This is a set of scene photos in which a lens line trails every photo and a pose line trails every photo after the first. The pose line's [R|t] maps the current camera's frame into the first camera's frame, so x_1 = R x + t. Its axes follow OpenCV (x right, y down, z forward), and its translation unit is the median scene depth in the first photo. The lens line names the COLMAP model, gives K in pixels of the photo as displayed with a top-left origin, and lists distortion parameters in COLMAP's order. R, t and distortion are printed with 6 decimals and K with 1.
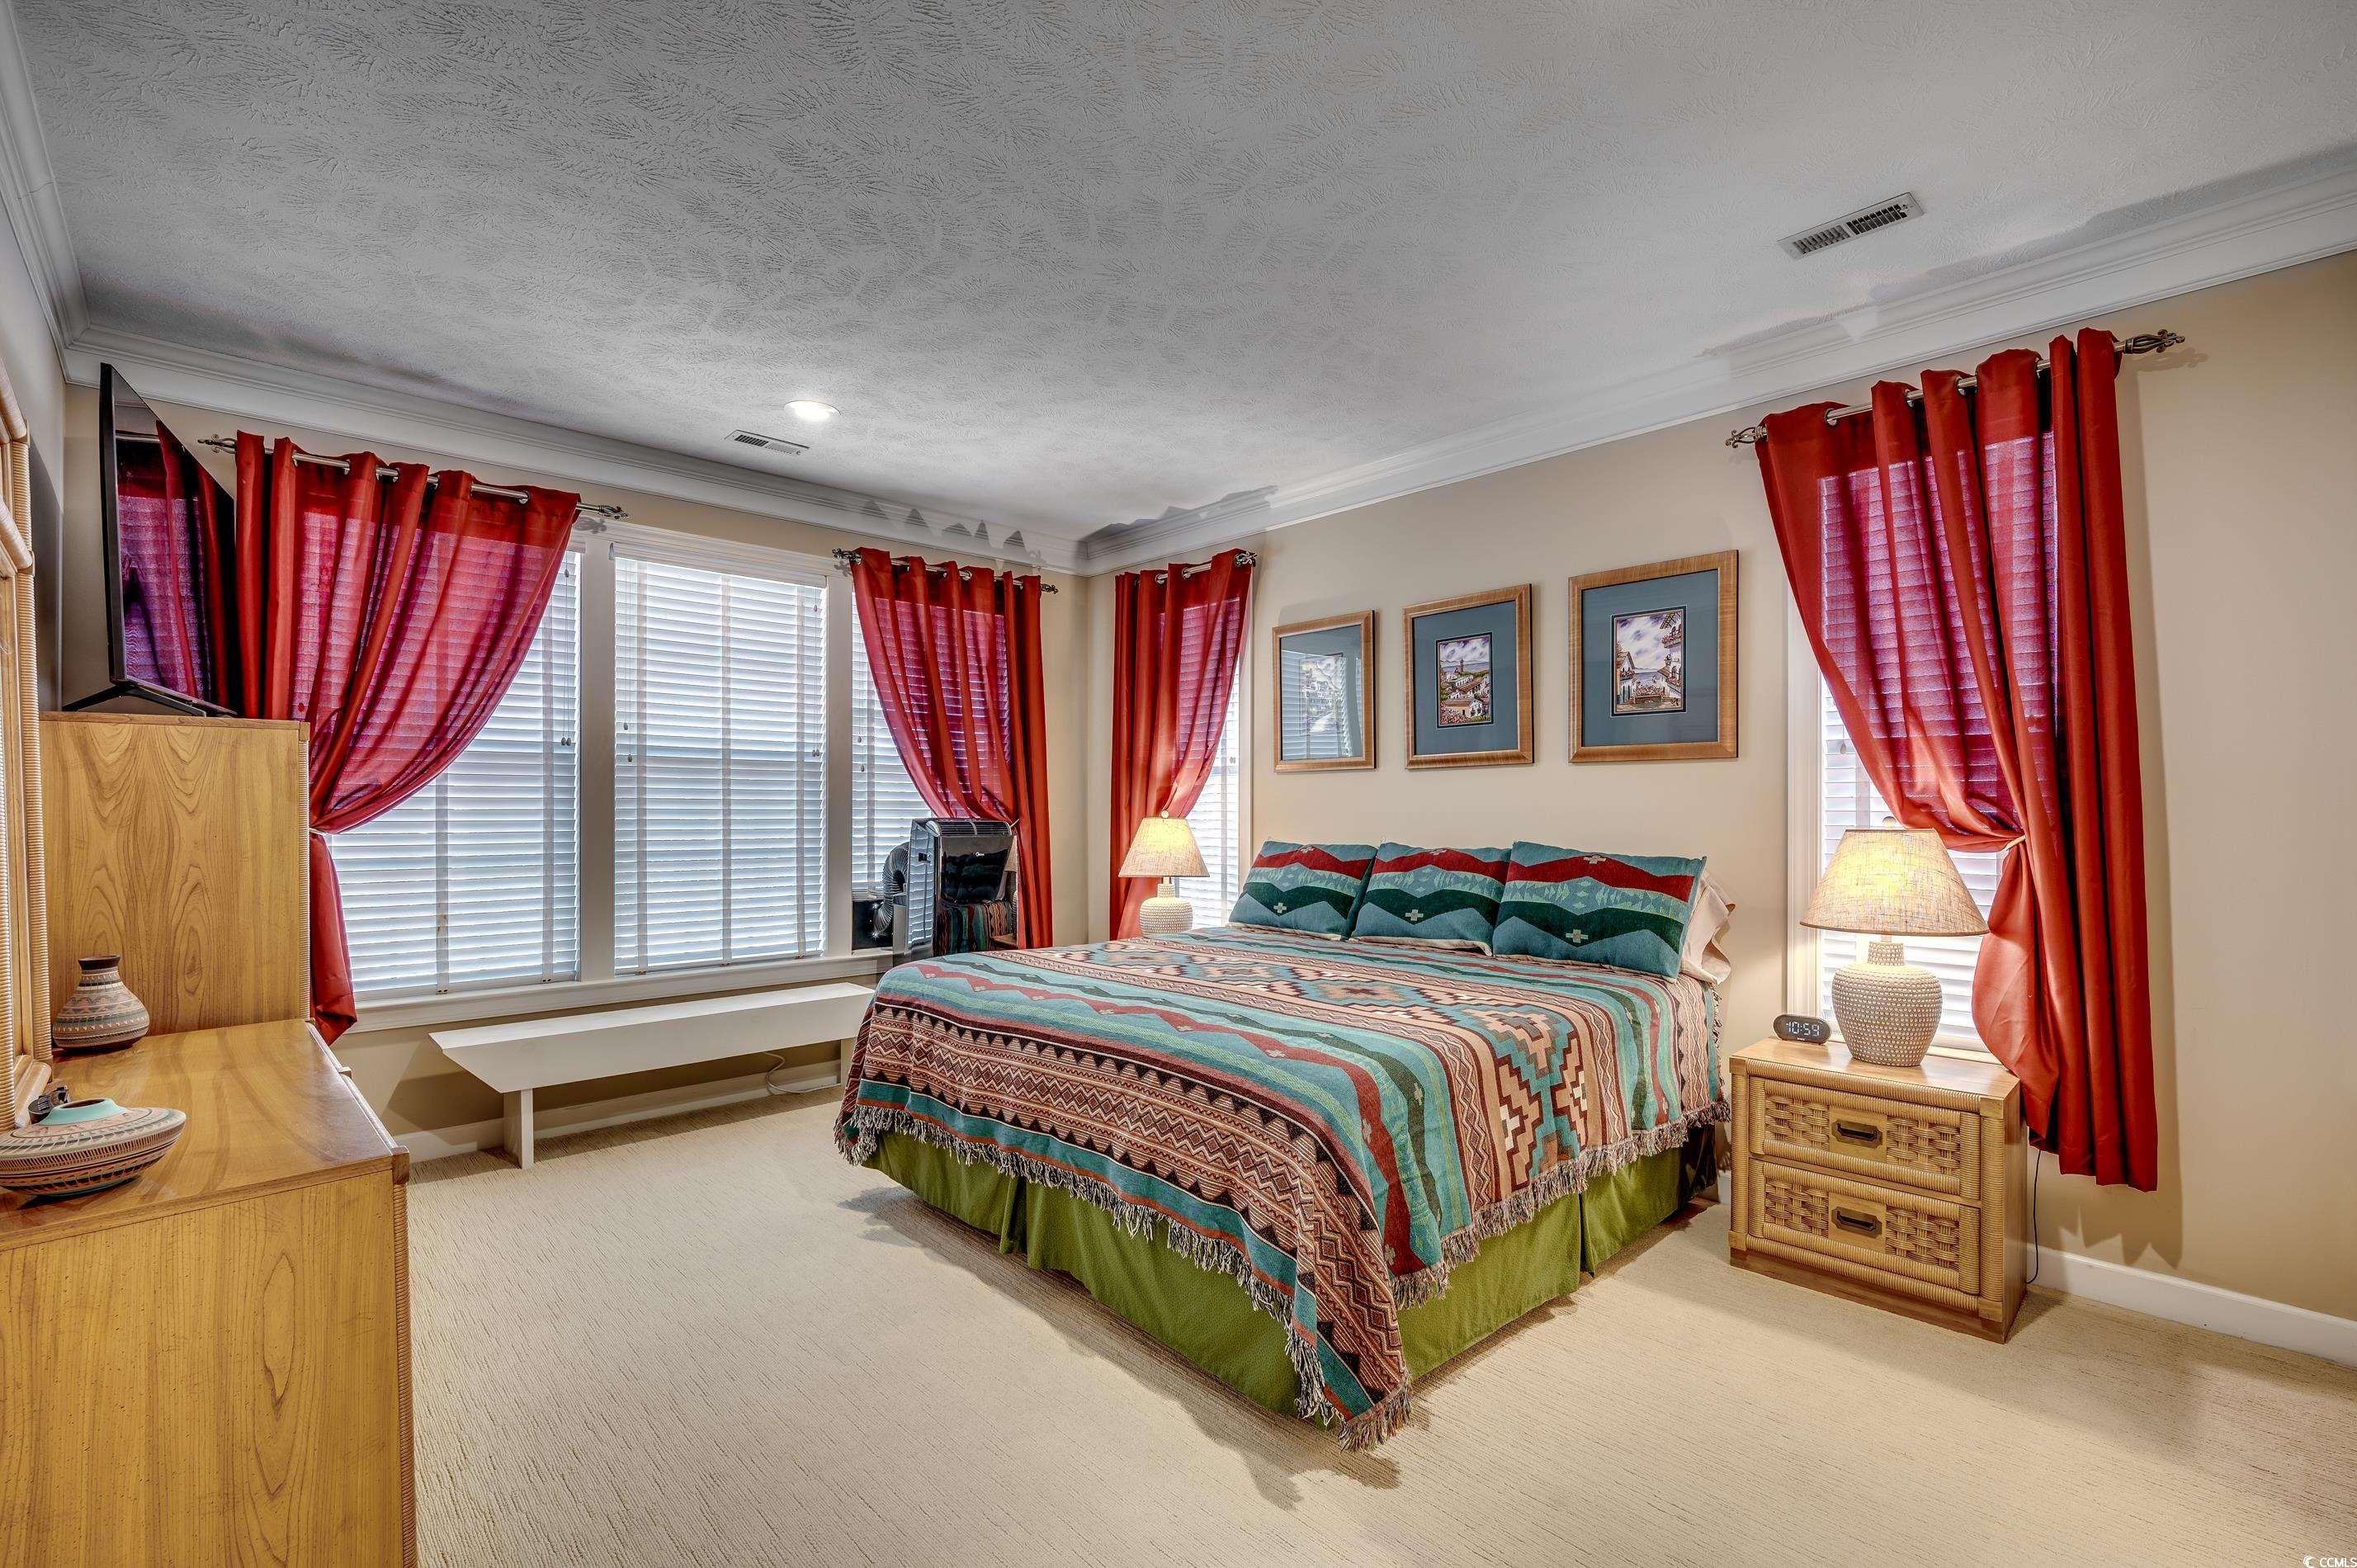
lens RADIAL K [[1053.8, 0, 1183.3], [0, 1053.8, 811.7], [0, 0, 1]] dist [-0.000352, -0.000830]
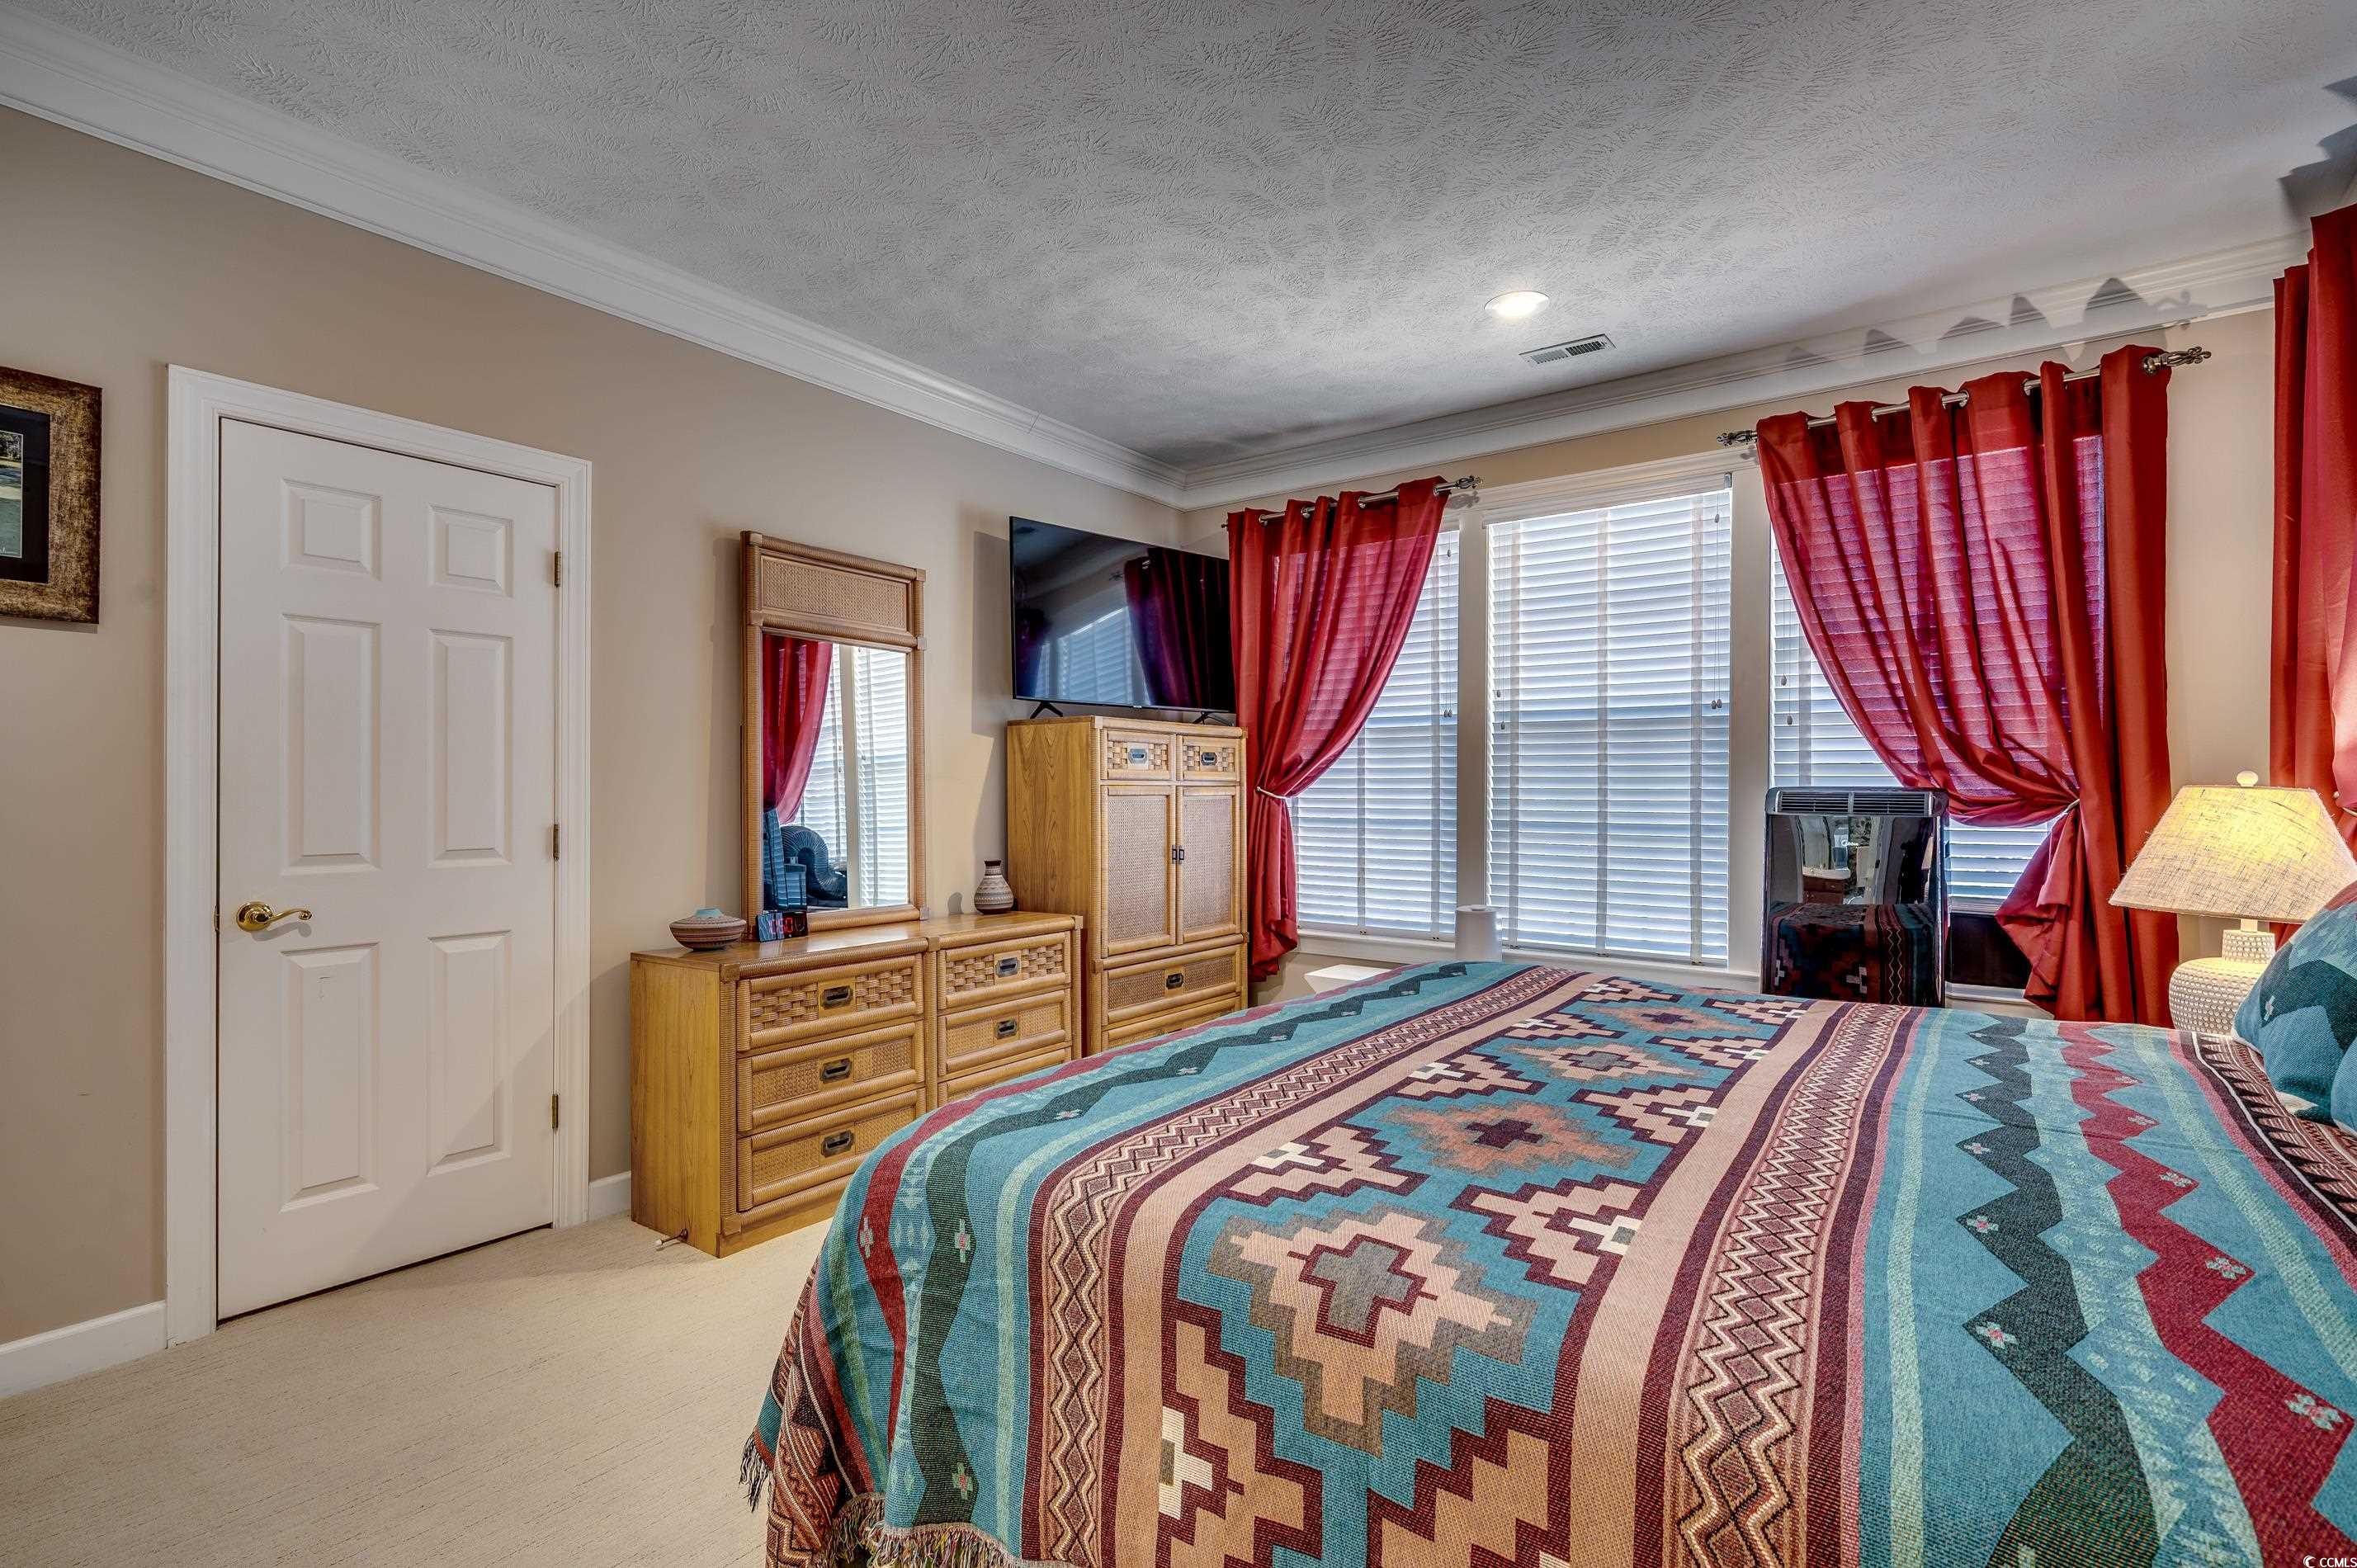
lens RADIAL K [[1097.4, 0, 1163.4], [0, 1097.4, 792.0], [0, 0, 1]] dist [-0.001575, -0.000670]
pose [[0.160780, 0.002663, -0.986987, 0.427888], [-0.005415, 0.999984, 0.001816, 0.010703], [0.986975, 0.005052, 0.160792, 0.520900]]
